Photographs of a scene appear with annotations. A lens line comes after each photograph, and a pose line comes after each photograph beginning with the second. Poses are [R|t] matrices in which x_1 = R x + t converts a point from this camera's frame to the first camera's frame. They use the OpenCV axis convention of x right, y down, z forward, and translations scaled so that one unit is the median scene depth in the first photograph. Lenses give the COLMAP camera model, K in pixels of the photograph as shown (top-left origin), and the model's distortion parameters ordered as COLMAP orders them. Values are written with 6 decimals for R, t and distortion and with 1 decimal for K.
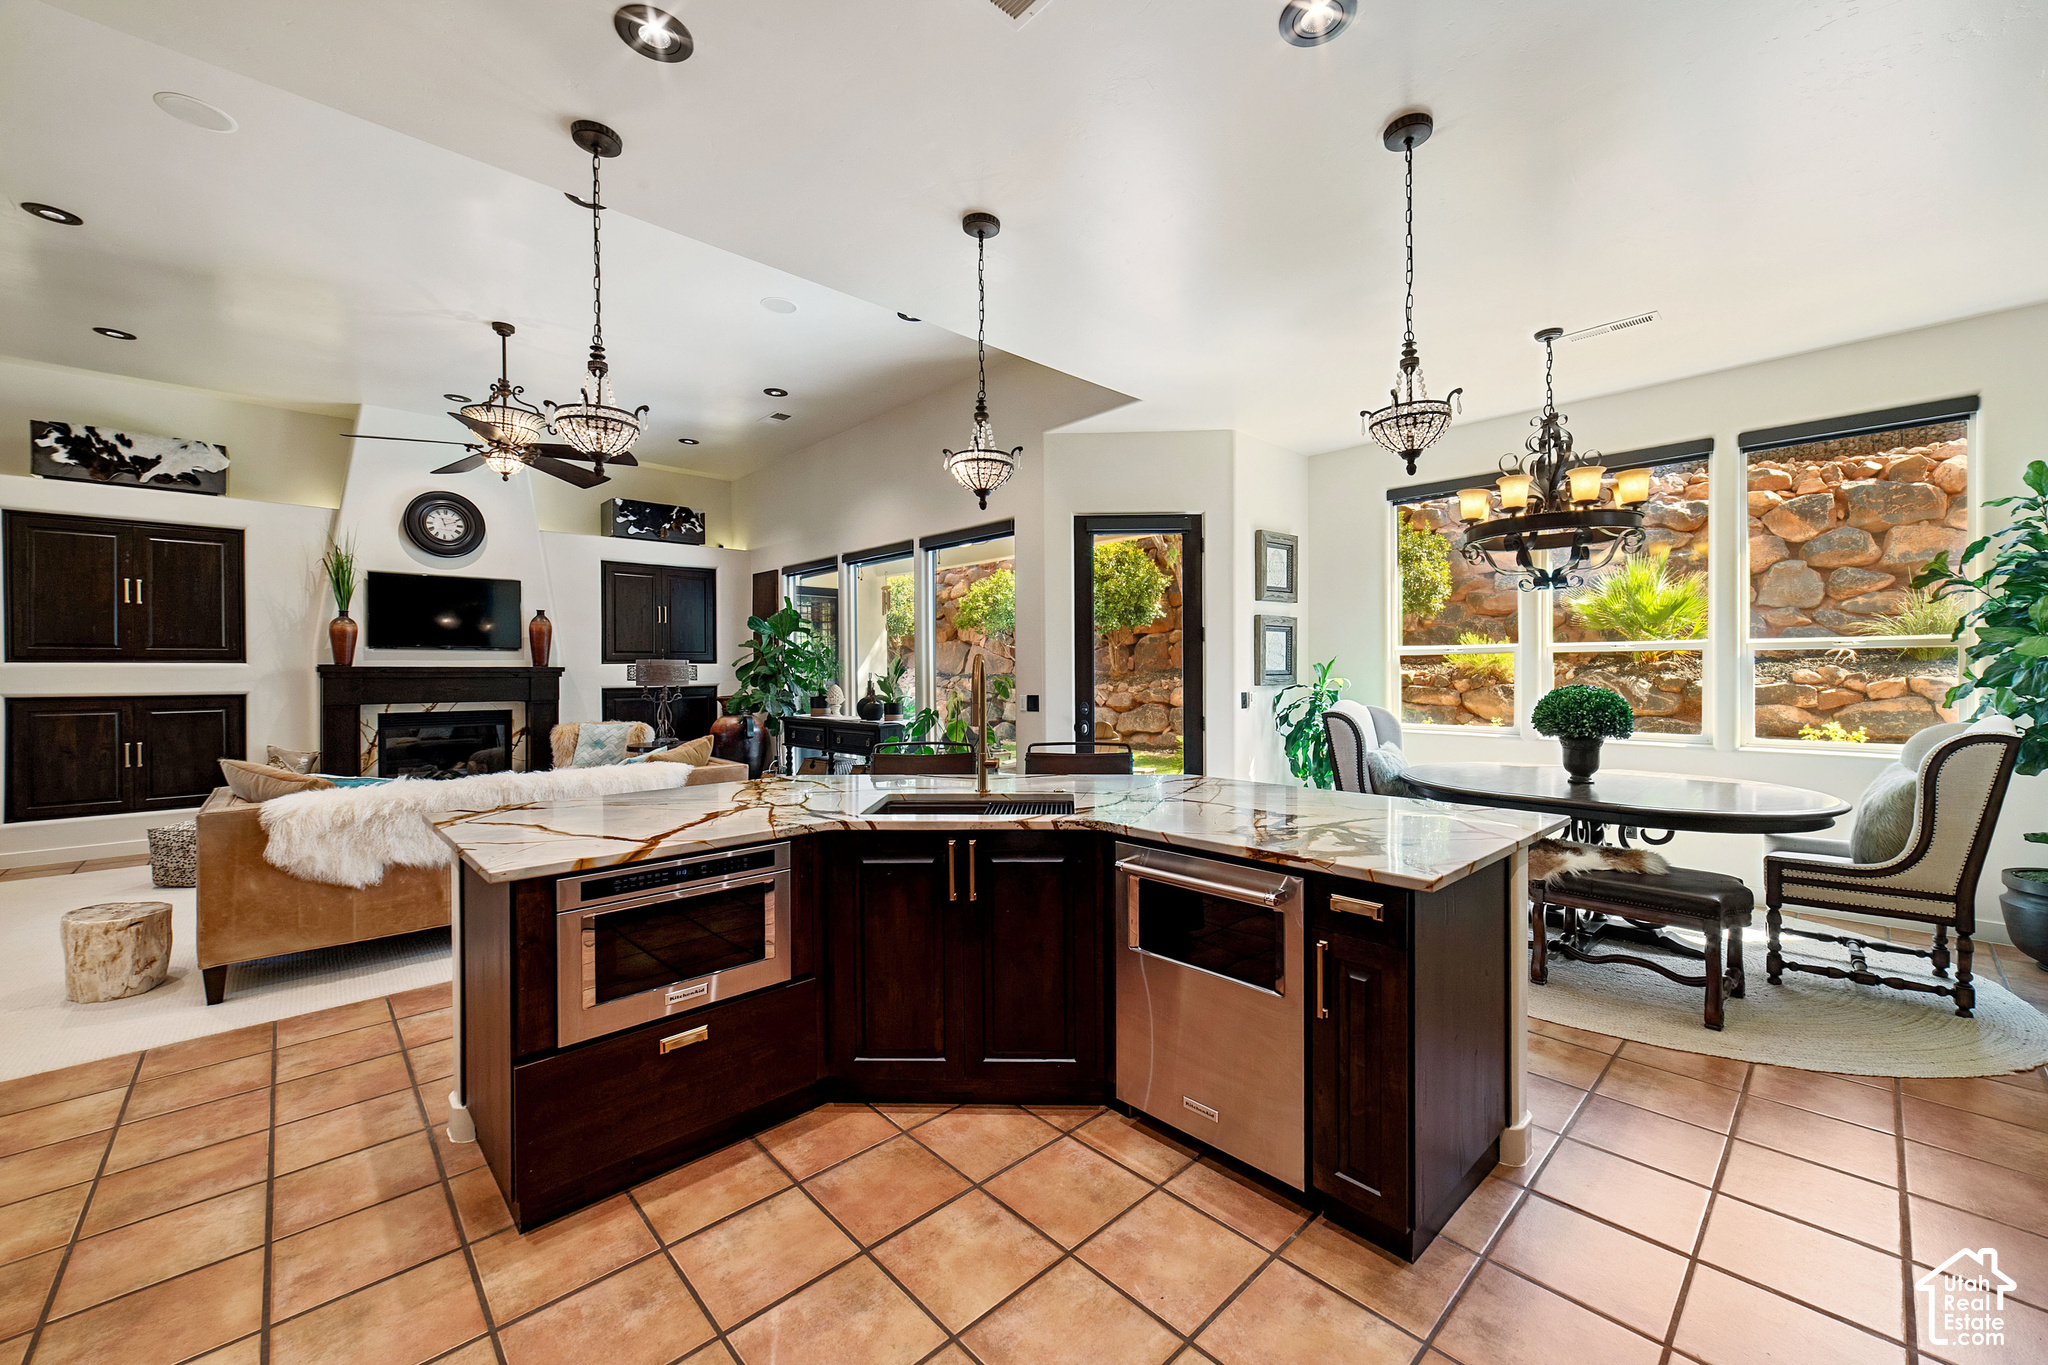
lens RADIAL K [[790.1, 0, 1037.7], [0, 790.1, 674.1], [0, 0, 1]] dist [-0.003394, 0.000562]
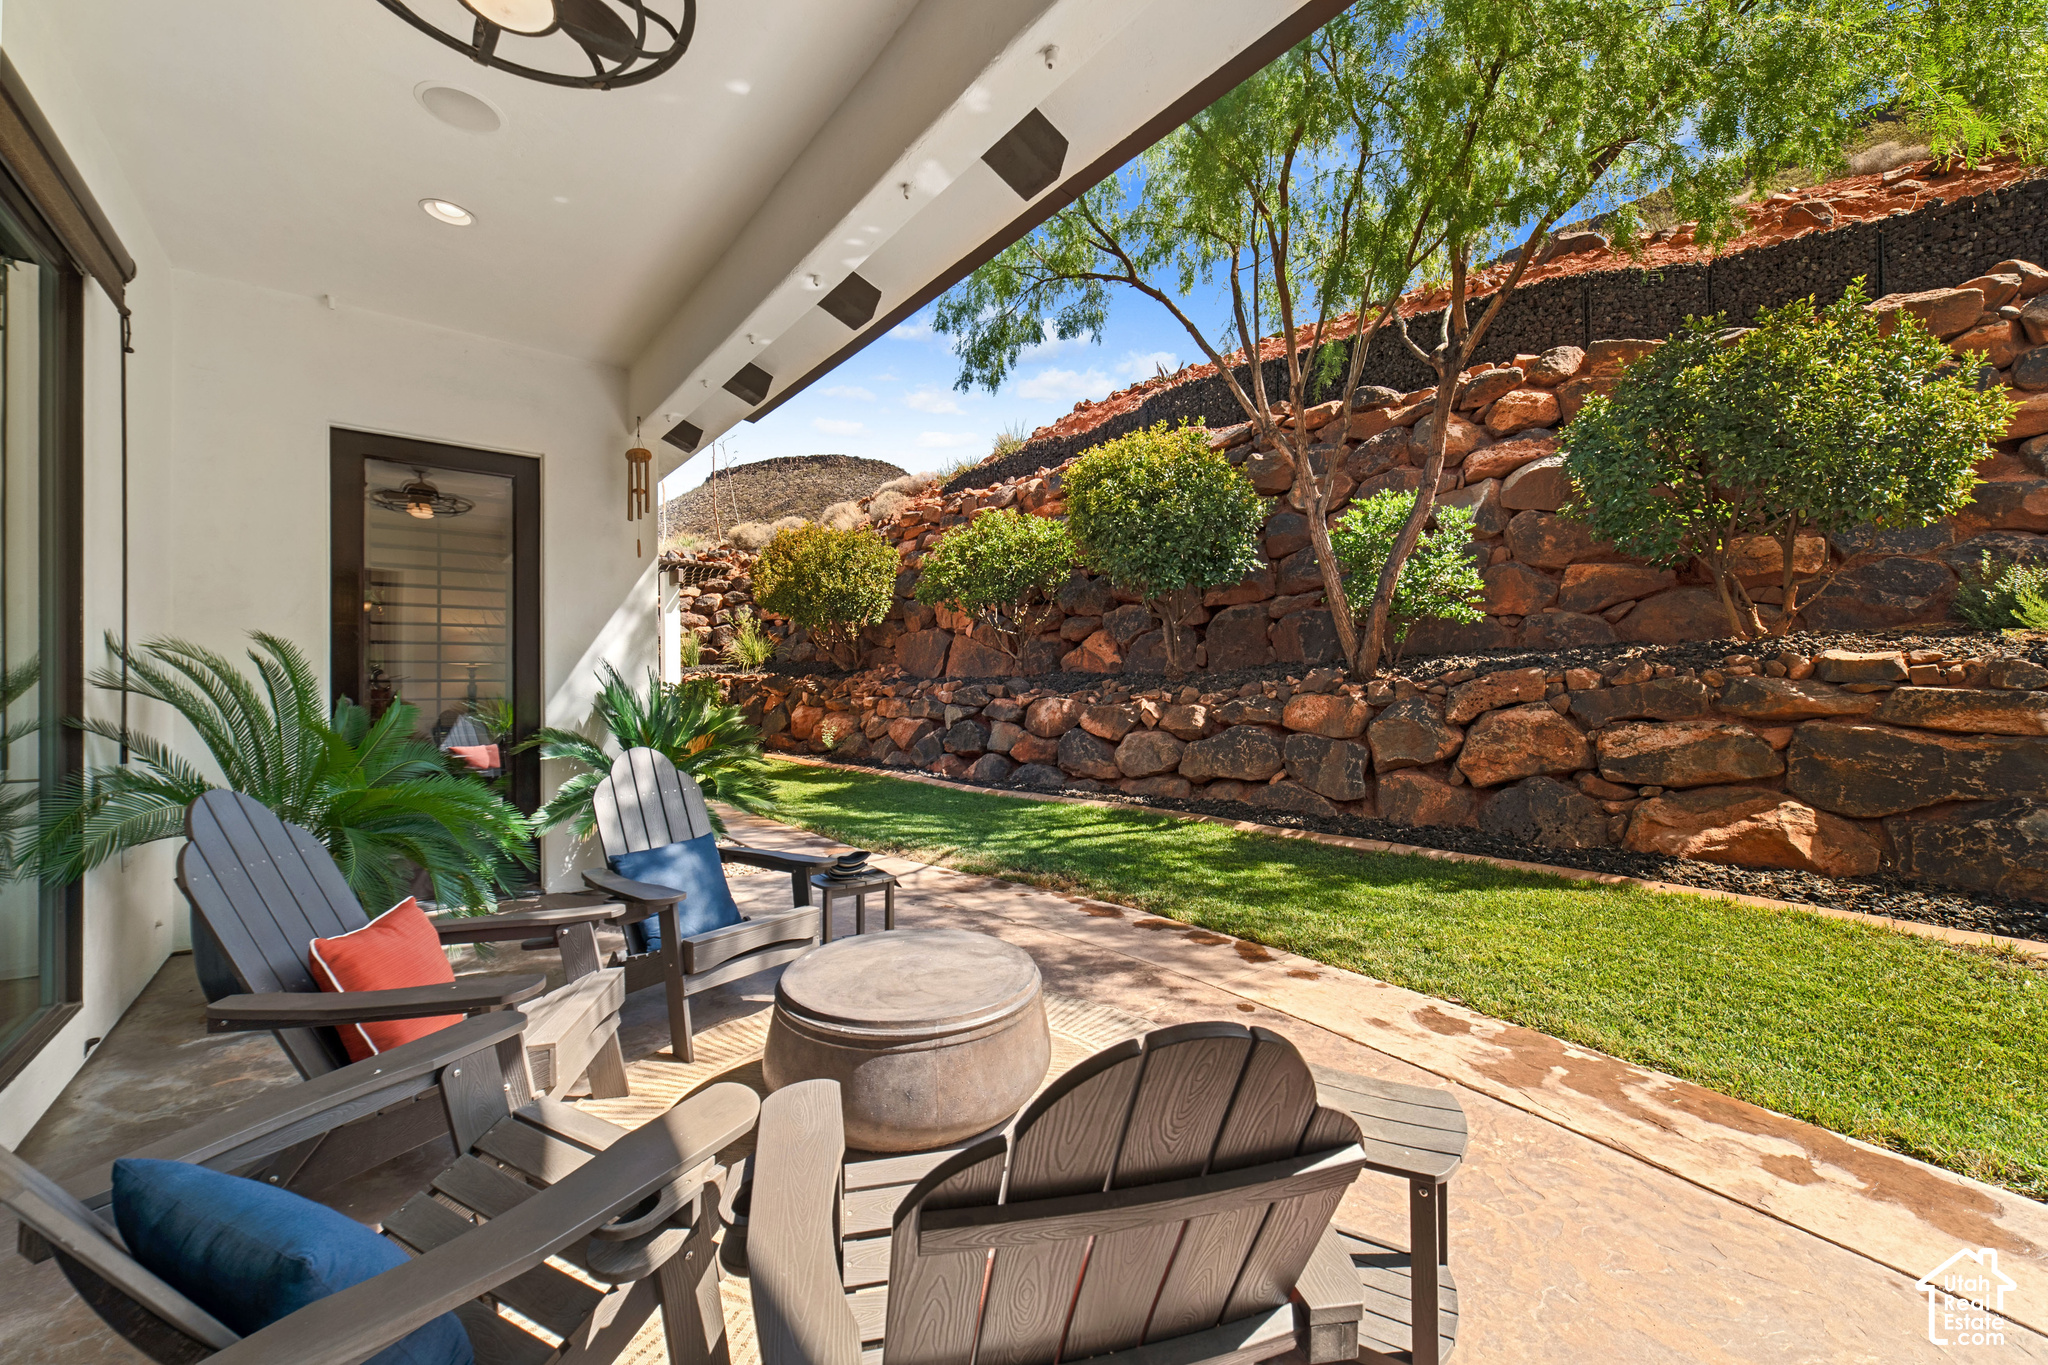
lens RADIAL K [[790.1, 0, 1032.8], [0, 790.1, 678.5], [0, 0, 1]] dist [-0.003394, 0.000562]
pose [[0.997887, -0.003088, -0.064895, 0.071621], [0.002402, 0.999941, -0.010638, 0.022252], [0.064924, 0.010460, 0.997835, 0.932269]]
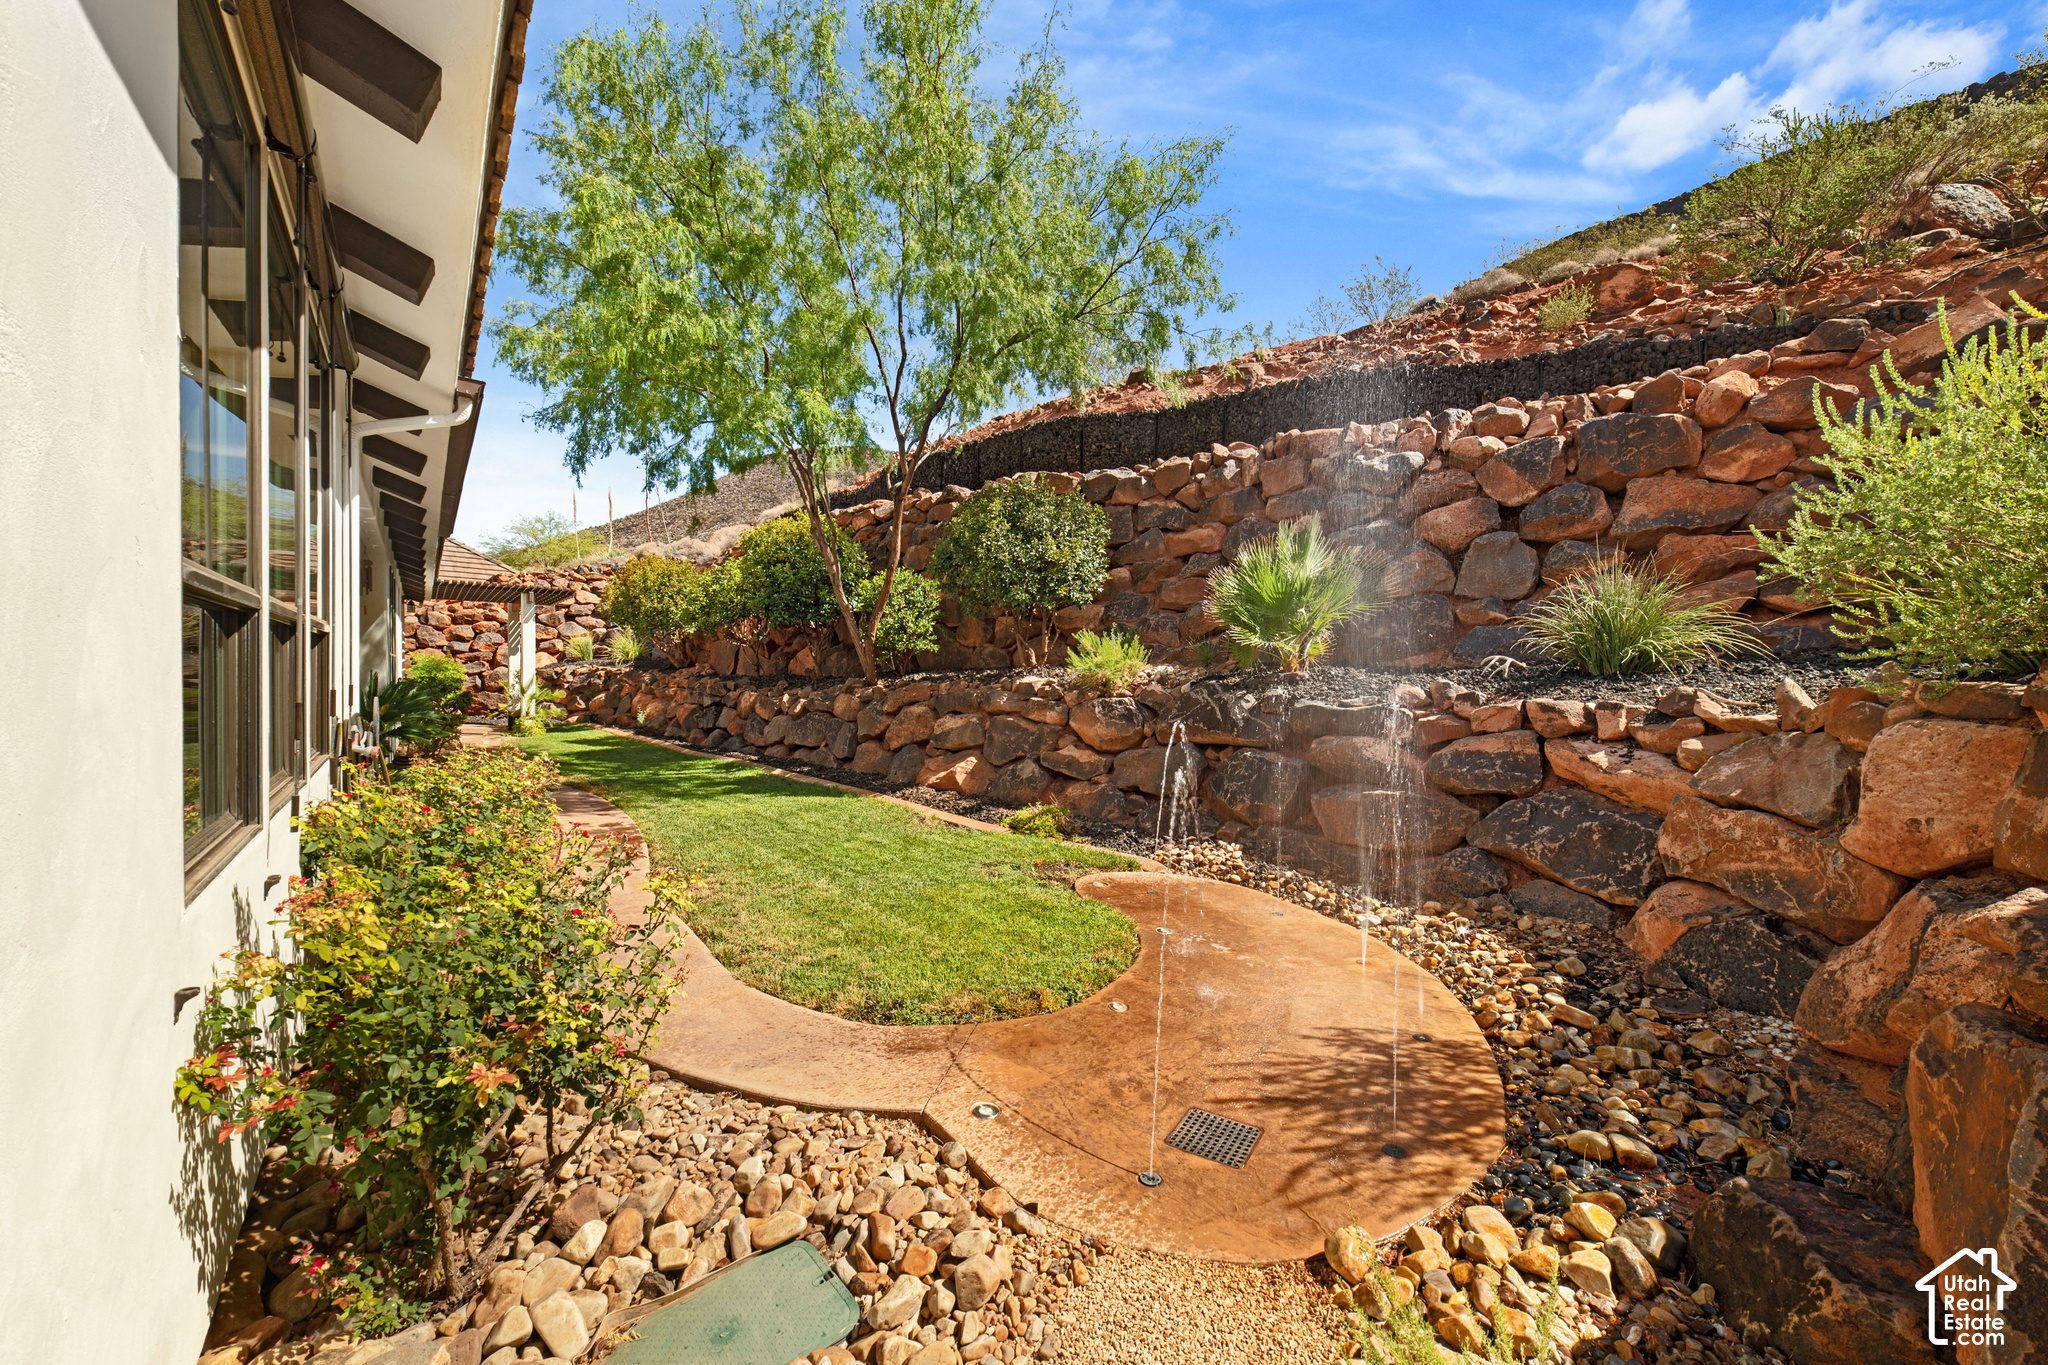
lens RADIAL K [[790.1, 0, 1022.9], [0, 790.1, 684.1], [0, 0, 1]] dist [-0.003394, 0.000562]
pose [[0.994709, 0.022579, -0.100225, 0.901271], [-0.022263, 0.999743, 0.004270, -0.002647], [0.100296, -0.002016, 0.994956, 0.380086]]
